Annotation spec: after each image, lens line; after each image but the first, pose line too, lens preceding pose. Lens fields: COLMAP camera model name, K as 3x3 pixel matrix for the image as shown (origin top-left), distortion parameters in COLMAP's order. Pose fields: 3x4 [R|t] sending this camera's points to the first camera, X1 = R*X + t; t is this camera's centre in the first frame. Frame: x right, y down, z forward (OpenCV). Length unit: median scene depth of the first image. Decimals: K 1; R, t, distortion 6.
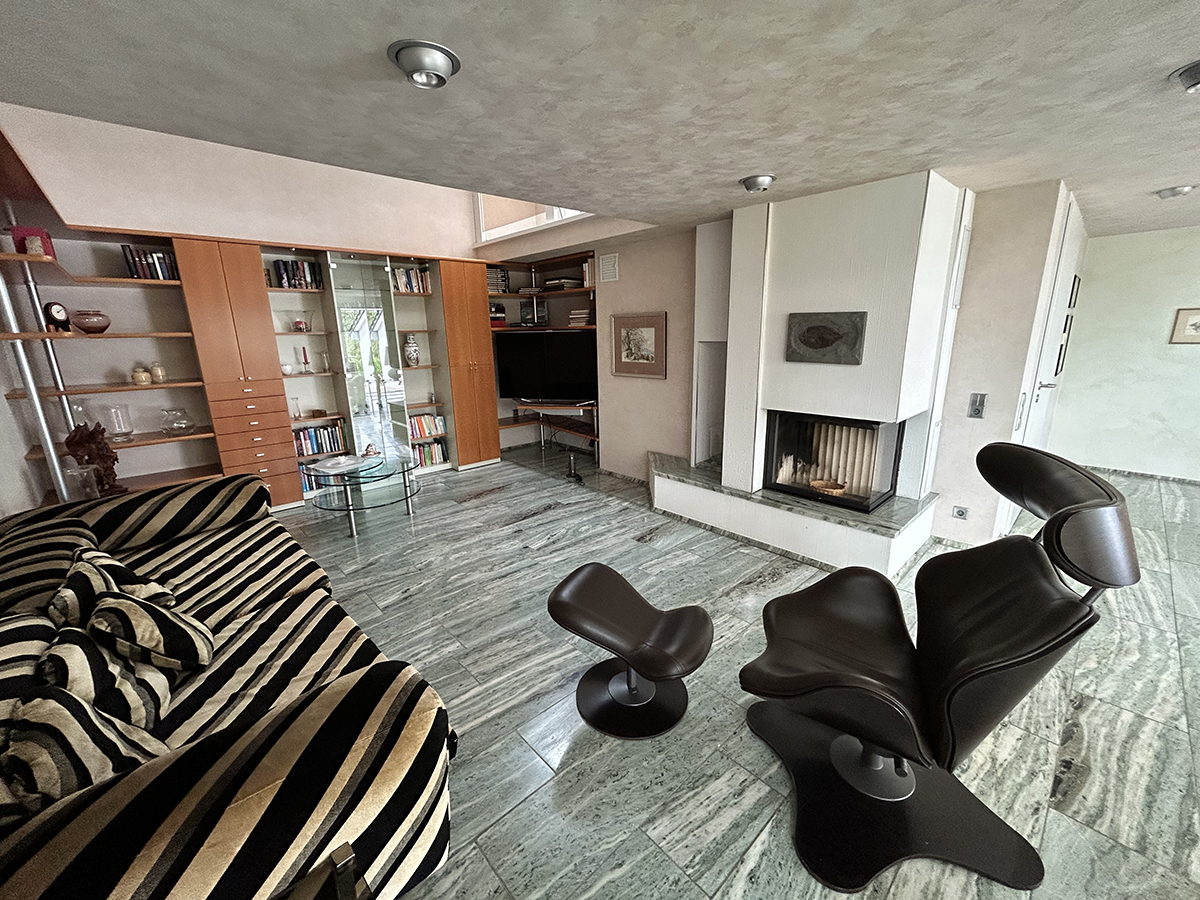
lens RADIAL K [[483.1, 0, 601.9], [0, 483.1, 449.8], [0, 0, 1]] dist [-0.005971, 0.002560]
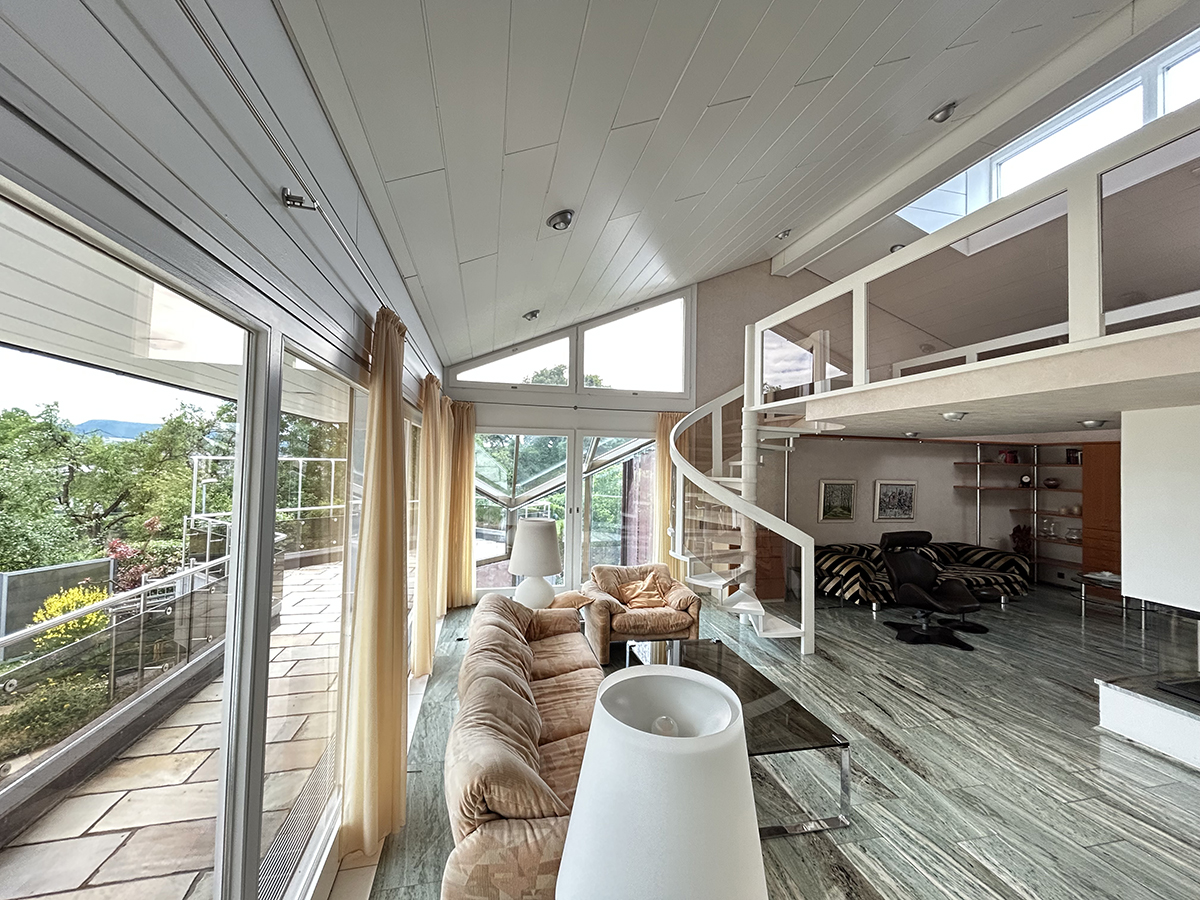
lens RADIAL K [[483.1, 0, 601.9], [0, 483.1, 449.8], [0, 0, 1]] dist [-0.005971, 0.002560]
pose [[-0.491680, -0.012199, -0.870691, 1.854103], [-0.227053, 0.967108, 0.114667, -0.199924], [0.840653, 0.254072, -0.478277, 0.294940]]
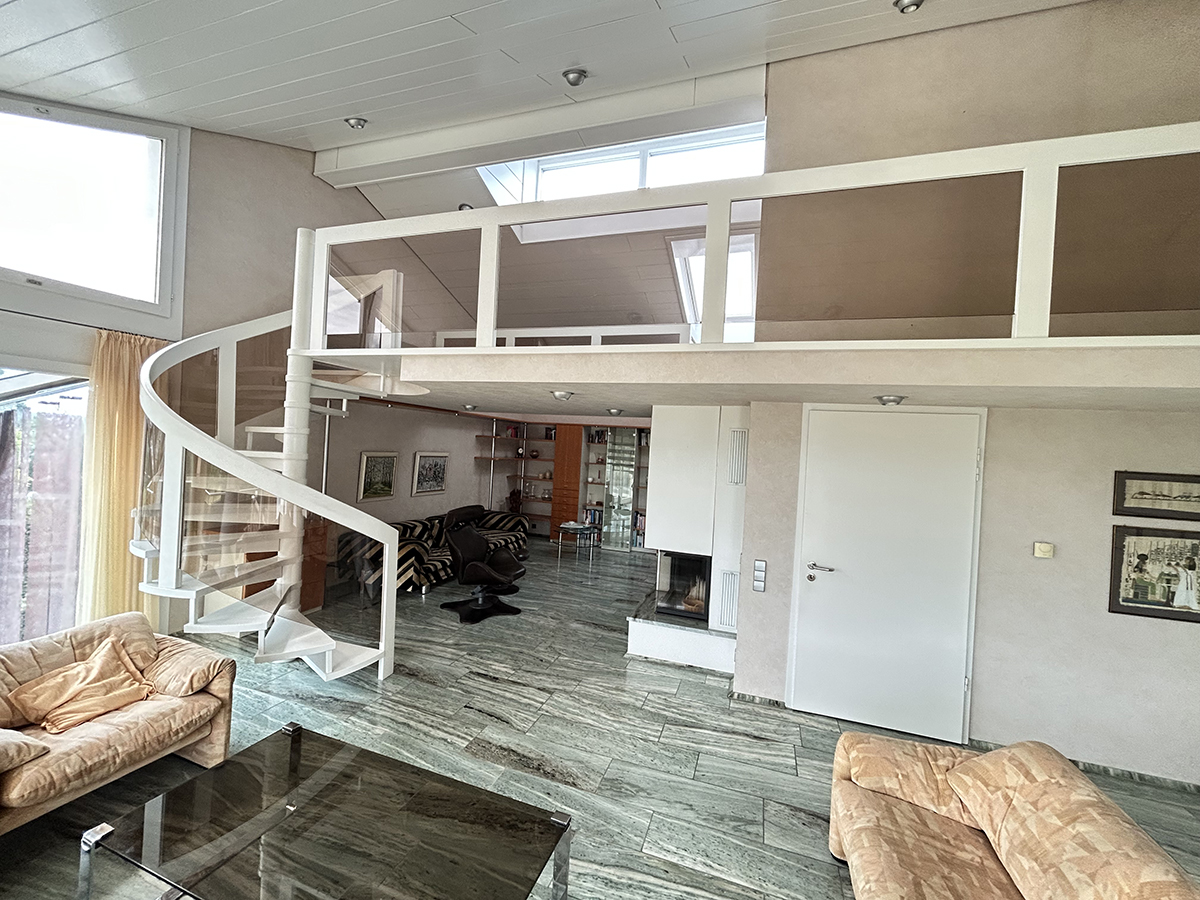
lens RADIAL K [[483.1, 0, 601.9], [0, 483.1, 449.8], [0, 0, 1]] dist [-0.005971, 0.002560]
pose [[0.474528, 0.052219, -0.878690, 1.523536], [-0.281035, 0.954982, -0.095018, -0.135917], [0.834172, 0.292031, 0.467841, 0.031097]]
